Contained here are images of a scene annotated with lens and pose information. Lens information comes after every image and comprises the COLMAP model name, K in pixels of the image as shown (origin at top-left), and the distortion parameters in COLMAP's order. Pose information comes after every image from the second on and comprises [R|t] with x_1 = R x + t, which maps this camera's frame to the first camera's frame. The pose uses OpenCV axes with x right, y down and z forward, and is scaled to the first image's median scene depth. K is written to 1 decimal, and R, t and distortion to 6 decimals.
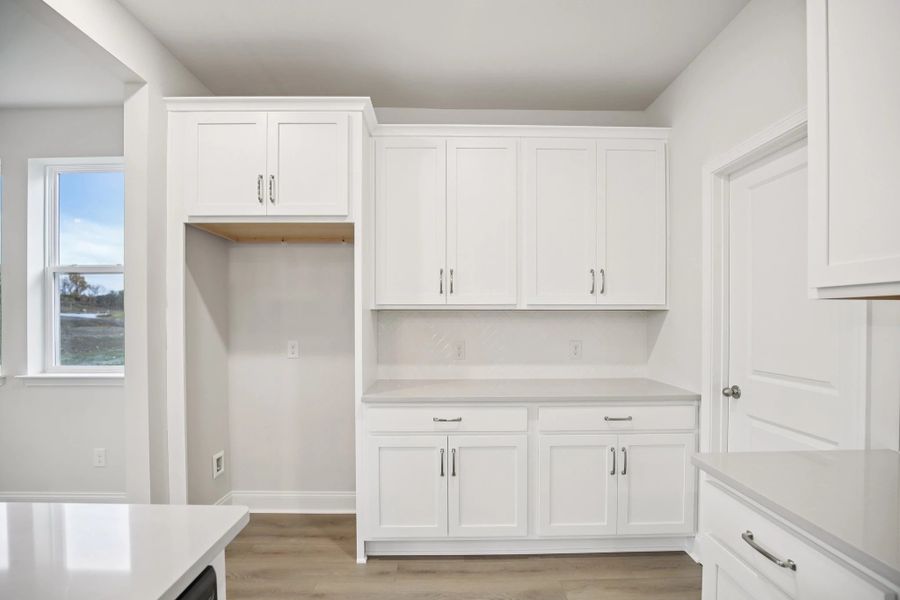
lens RADIAL K [[447.3, 0, 438.7], [0, 447.3, 322.8], [0, 0, 1]] dist [-0.026574, -0.001649]
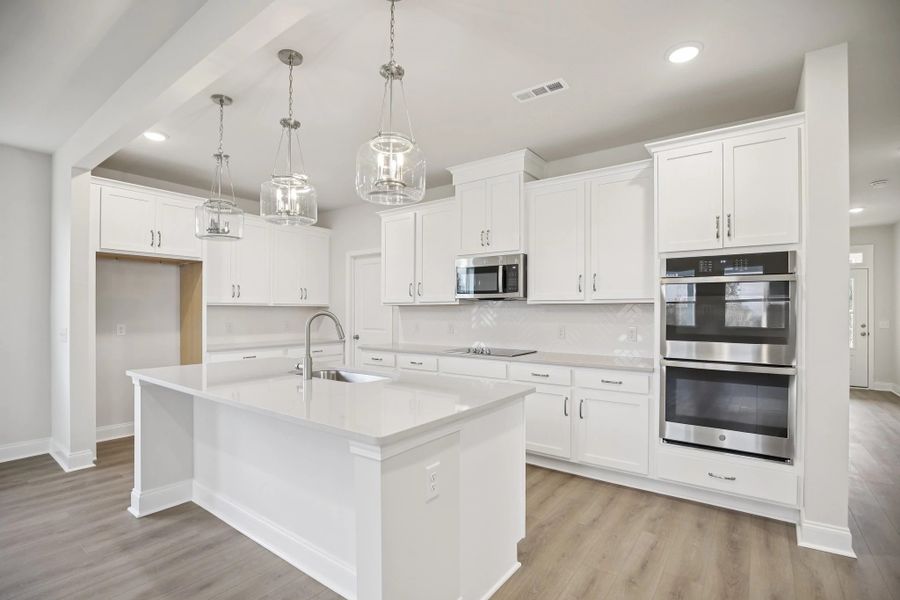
lens RADIAL K [[419.0, 0, 452.8], [0, 419.0, 309.5], [0, 0, 1]] dist [-0.028675, 0.001736]
pose [[0.596090, 0.003249, 0.802911, -0.977521], [0.004736, 0.999960, -0.007562, 0.006429], [-0.802904, 0.008311, 0.596051, -0.945188]]
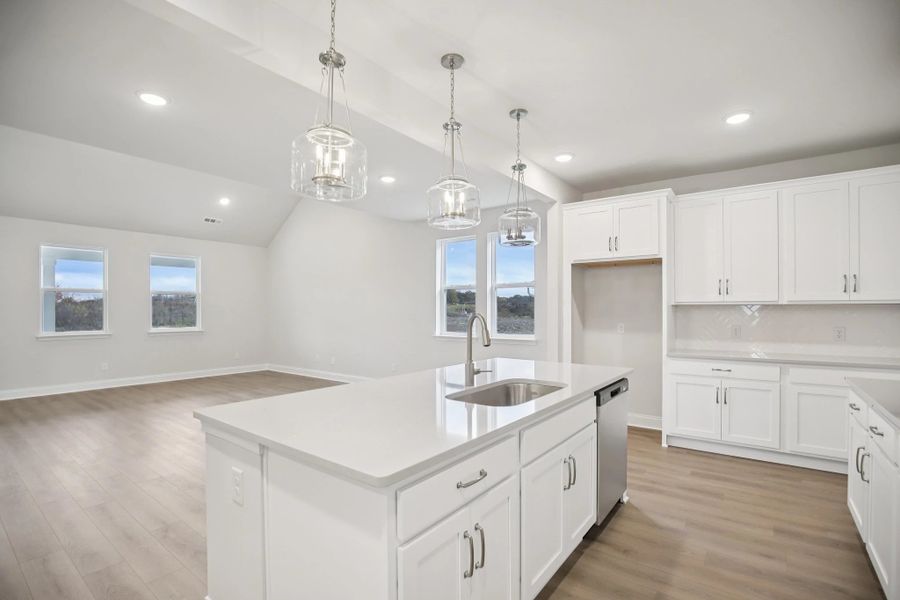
lens RADIAL K [[419.0, 0, 454.7], [0, 419.0, 309.8], [0, 0, 1]] dist [-0.028675, 0.001736]
pose [[0.798878, -0.000693, -0.601493, 0.151974], [-0.003775, 0.999974, -0.006166, 0.002091], [0.601482, 0.007197, 0.798854, -0.838886]]
